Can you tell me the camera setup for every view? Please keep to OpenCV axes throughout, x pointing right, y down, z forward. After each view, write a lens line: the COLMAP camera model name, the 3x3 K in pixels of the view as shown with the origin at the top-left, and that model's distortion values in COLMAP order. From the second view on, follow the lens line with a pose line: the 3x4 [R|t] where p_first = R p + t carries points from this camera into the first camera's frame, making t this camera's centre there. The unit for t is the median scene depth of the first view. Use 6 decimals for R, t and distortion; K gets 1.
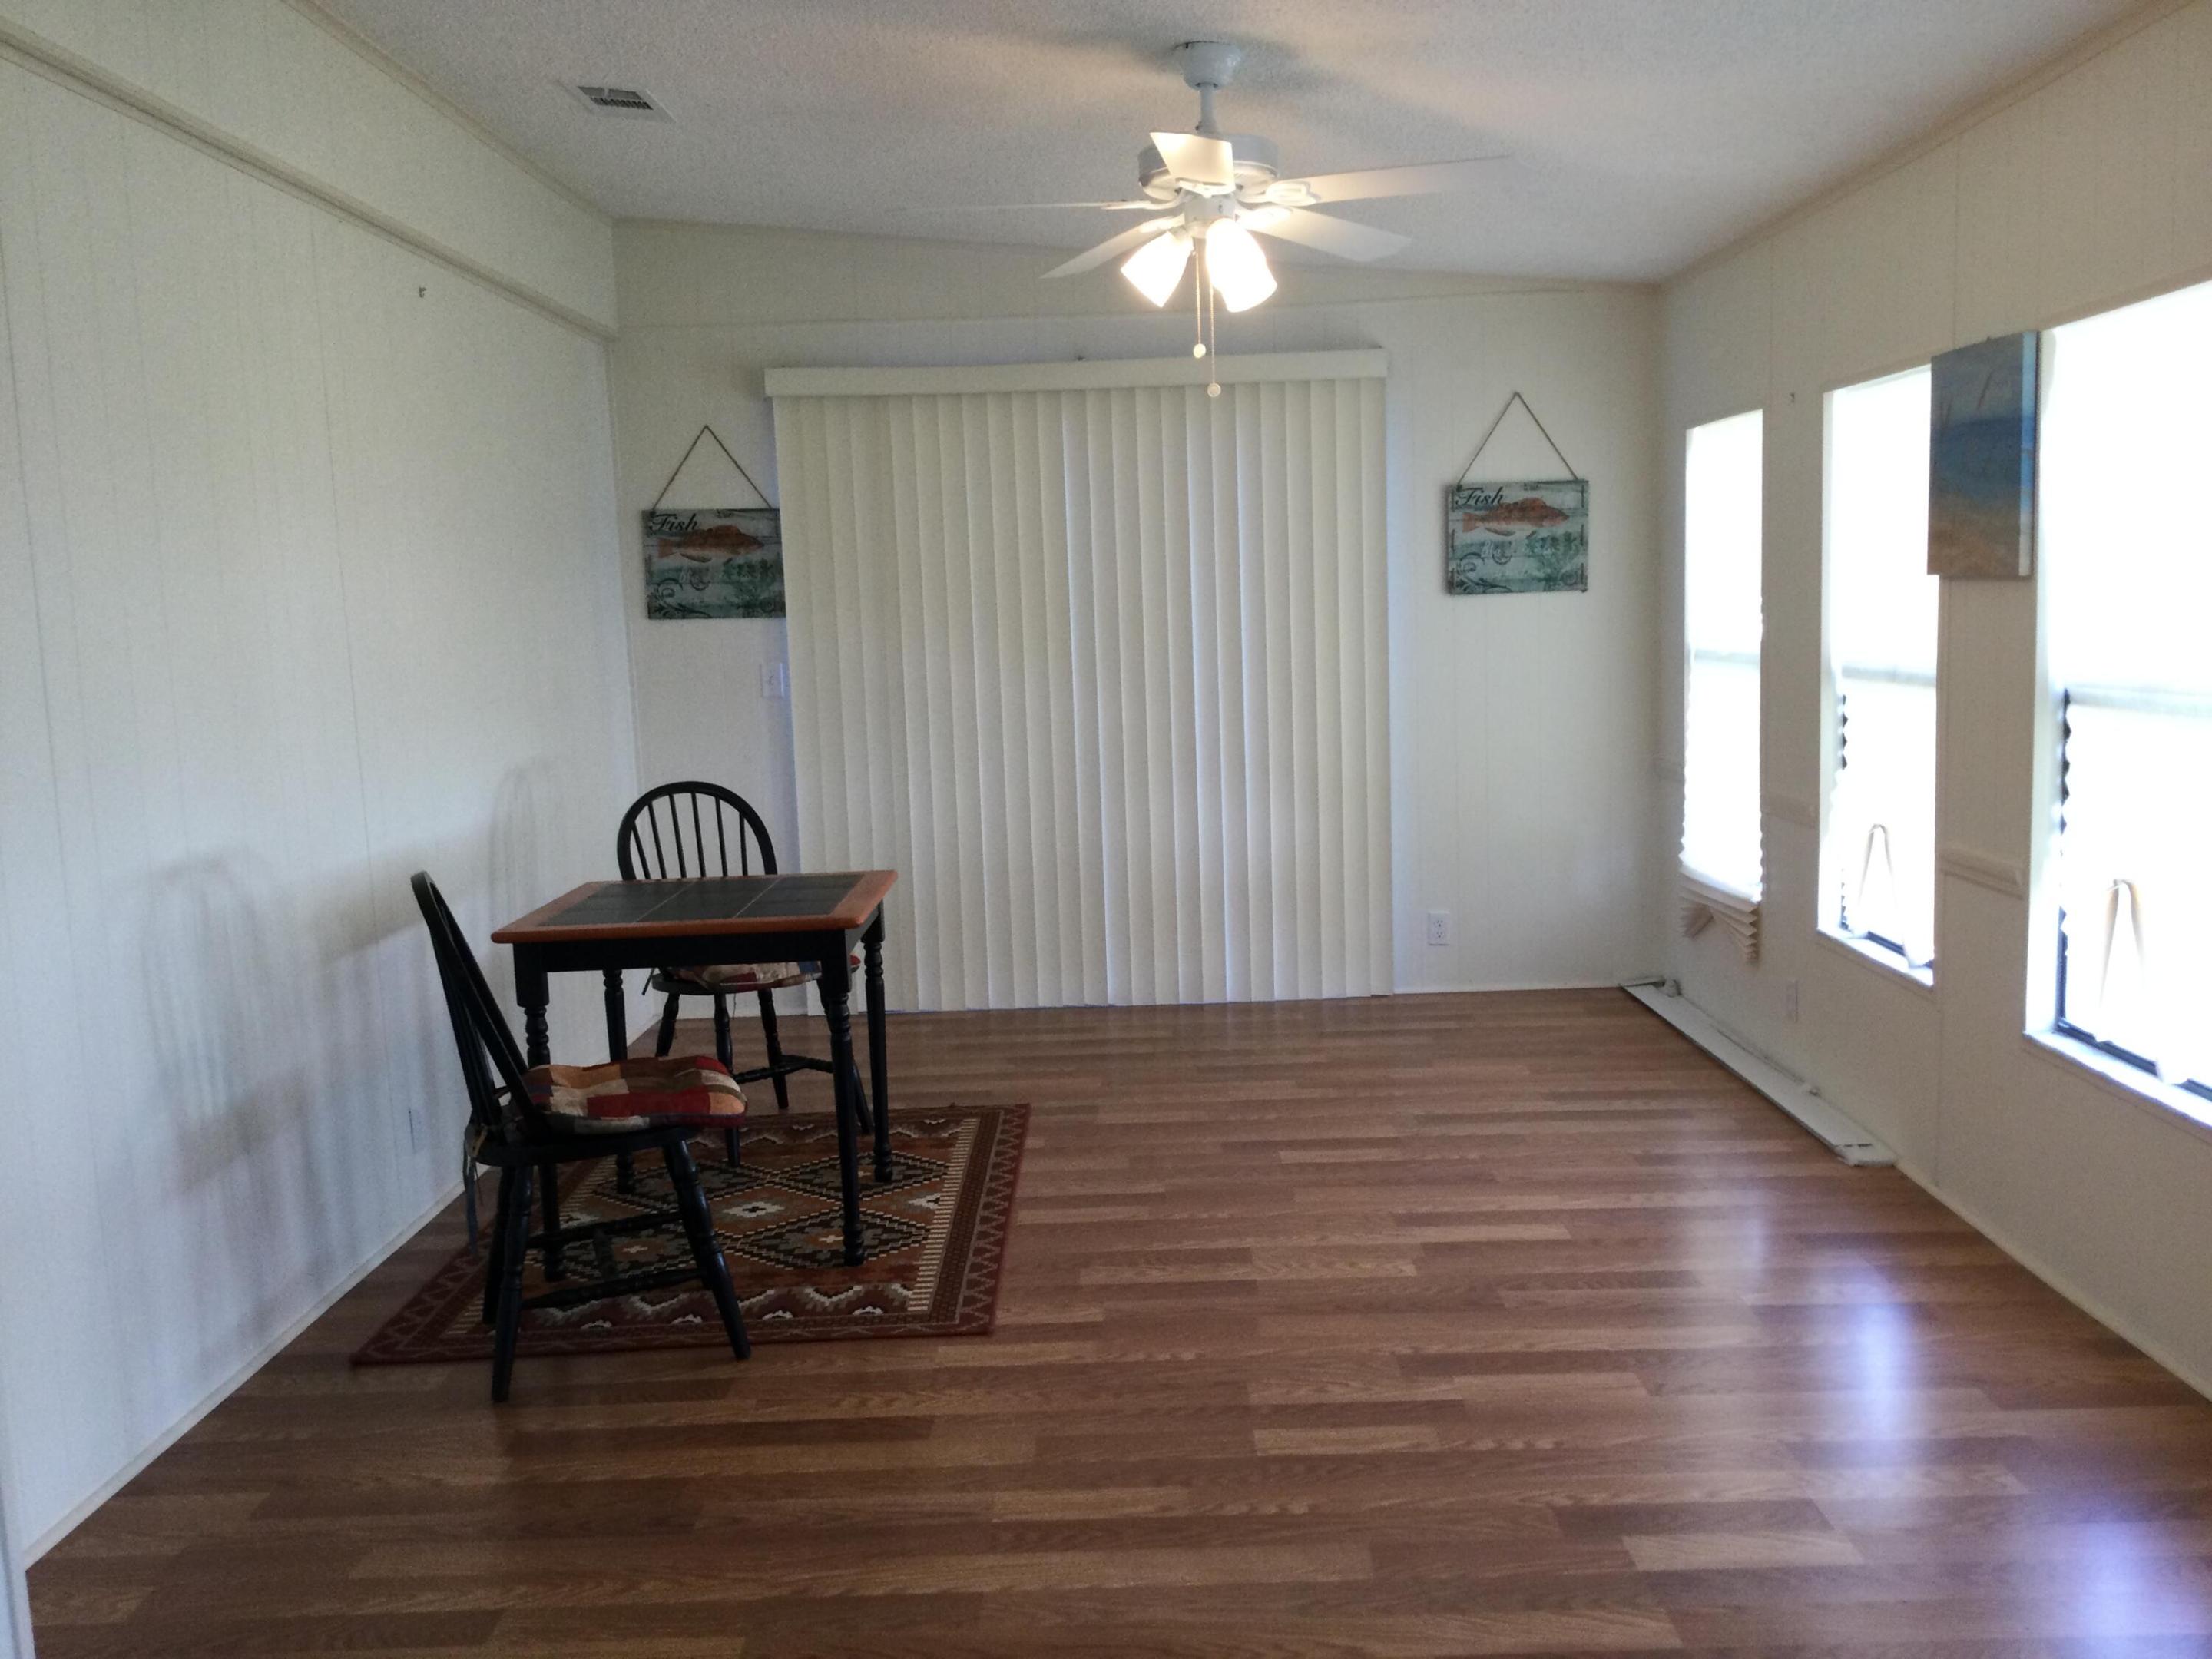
lens RADIAL K [[1973.1, 0, 1101.3], [0, 1973.1, 861.8], [0, 0, 1]] dist [0.144948, -0.347026]
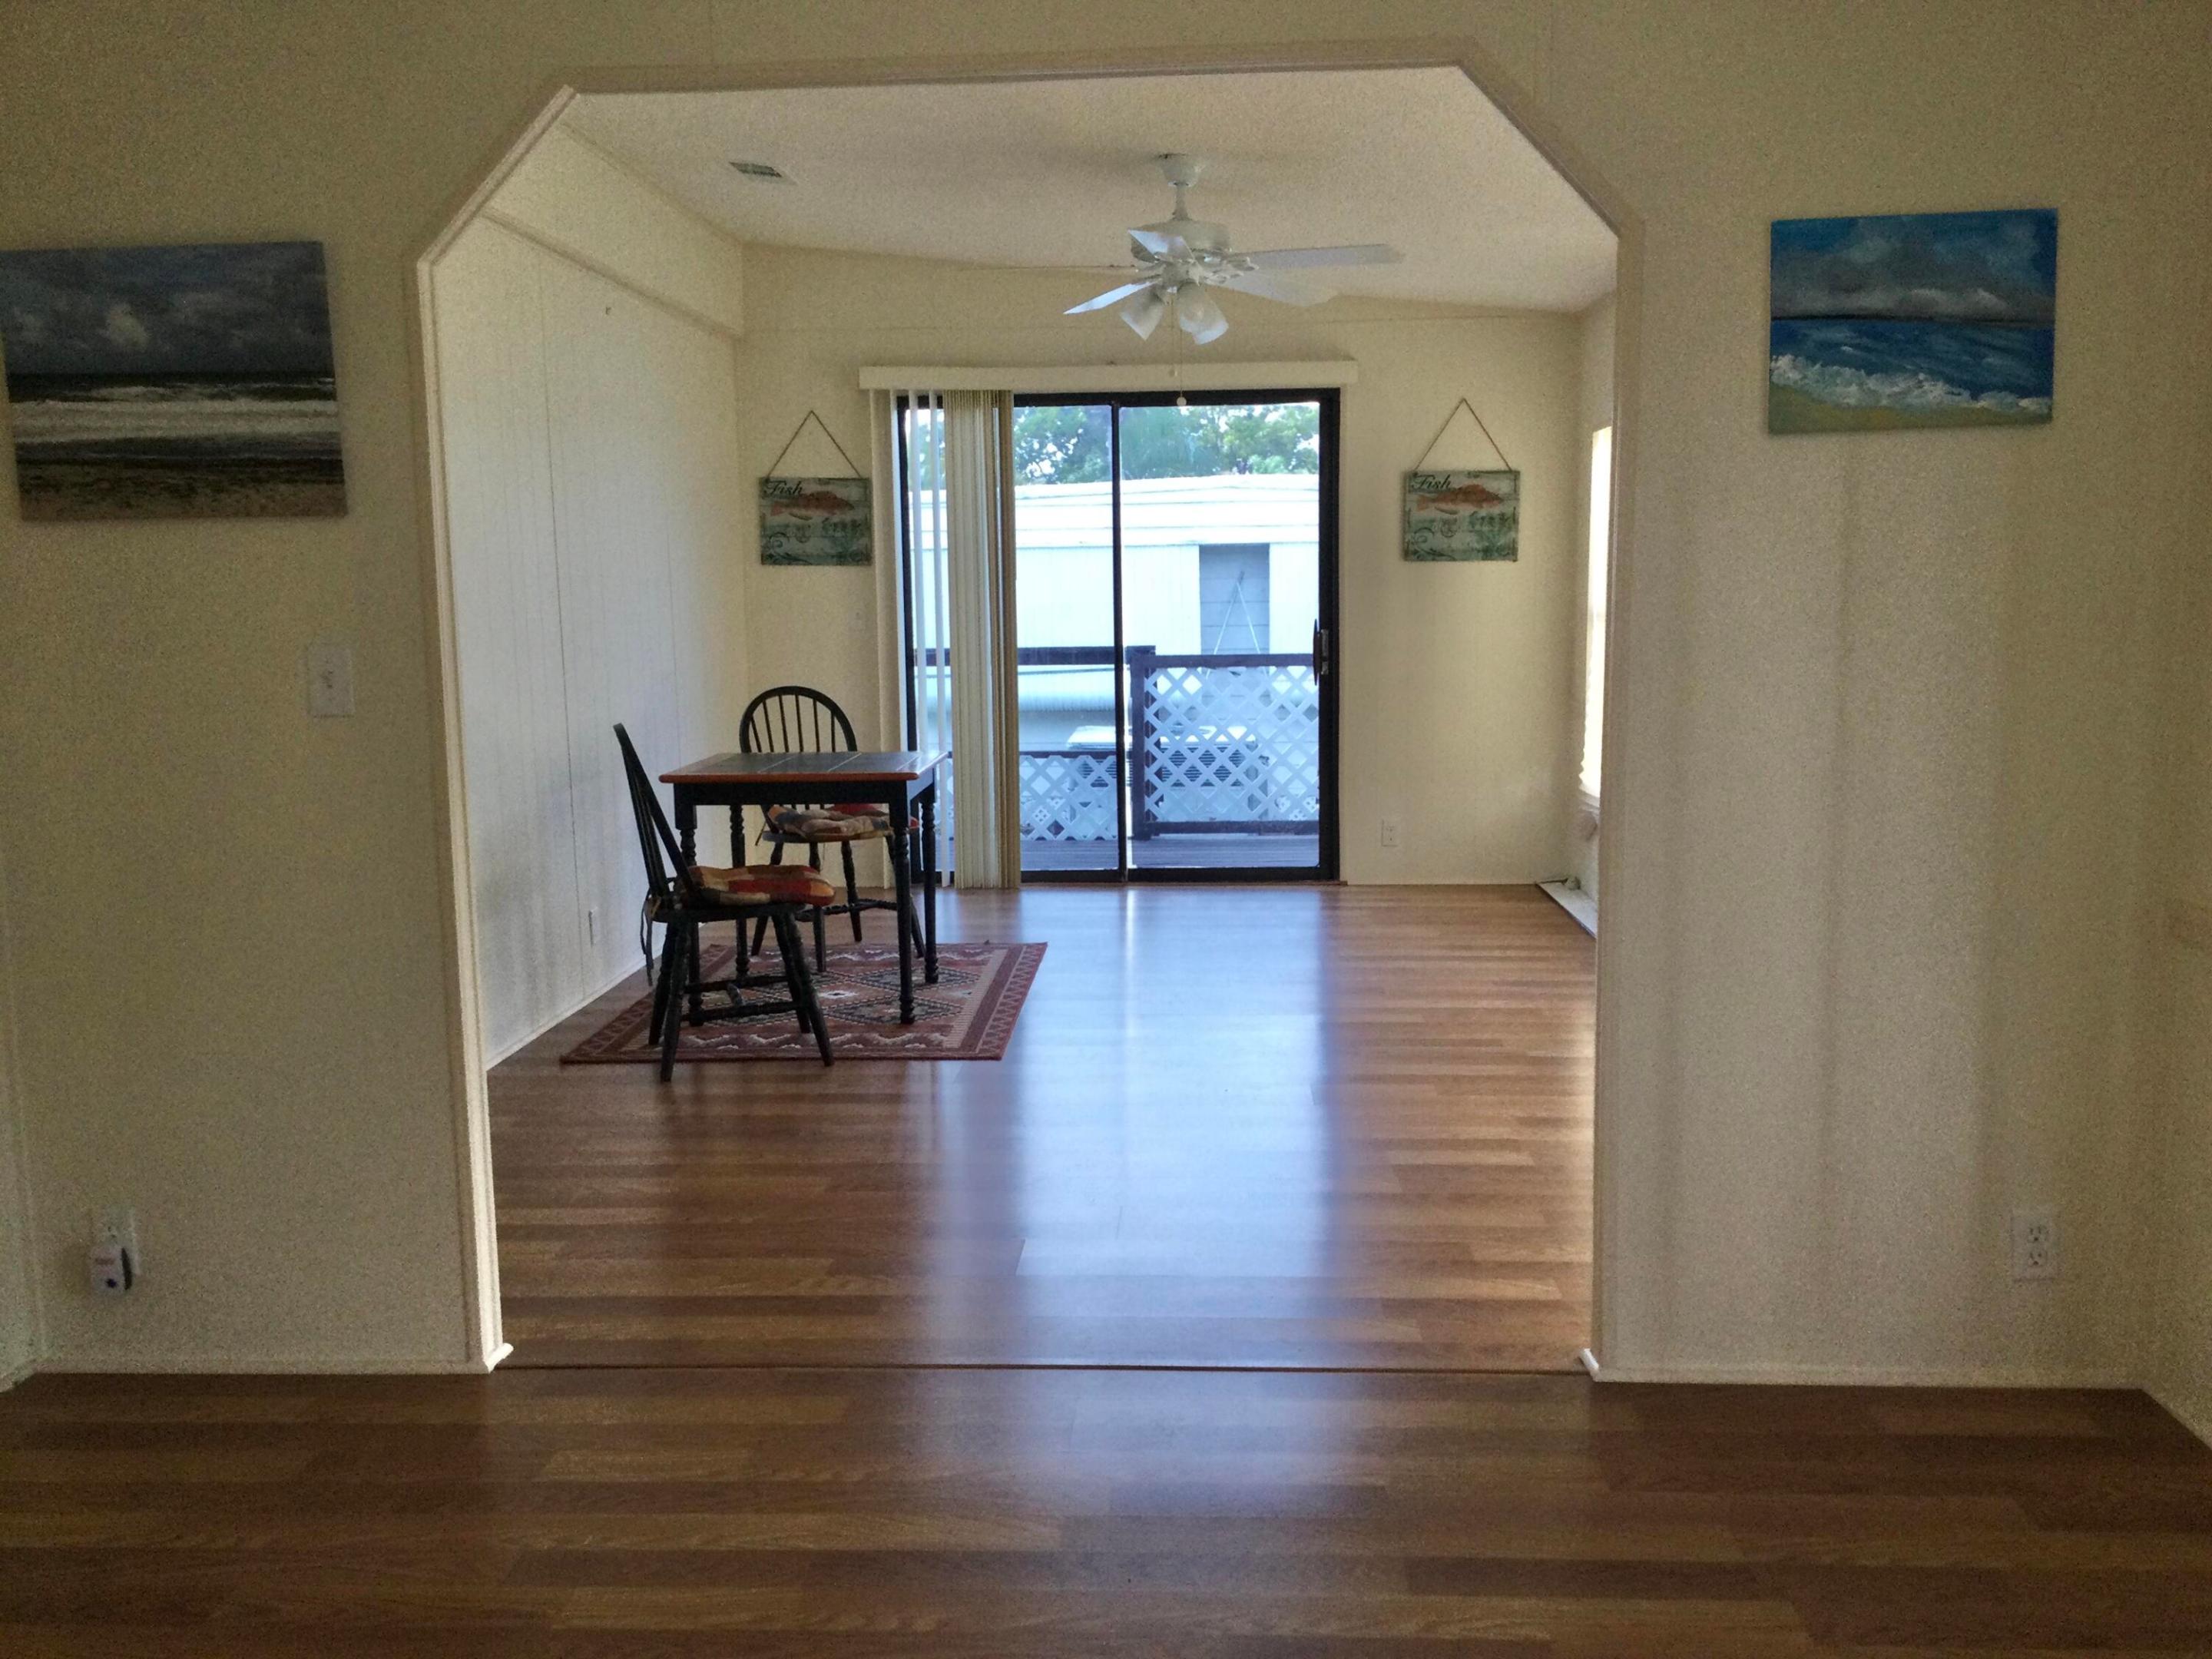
lens RADIAL K [[1986.5, 0, 1107.5], [0, 1986.5, 855.3], [0, 0, 1]] dist [0.087464, -0.143168]
pose [[0.998963, 0.030190, -0.034088, 0.046688], [-0.029889, 0.999510, 0.009298, 0.052142], [0.034352, -0.008269, 0.999376, -0.303715]]
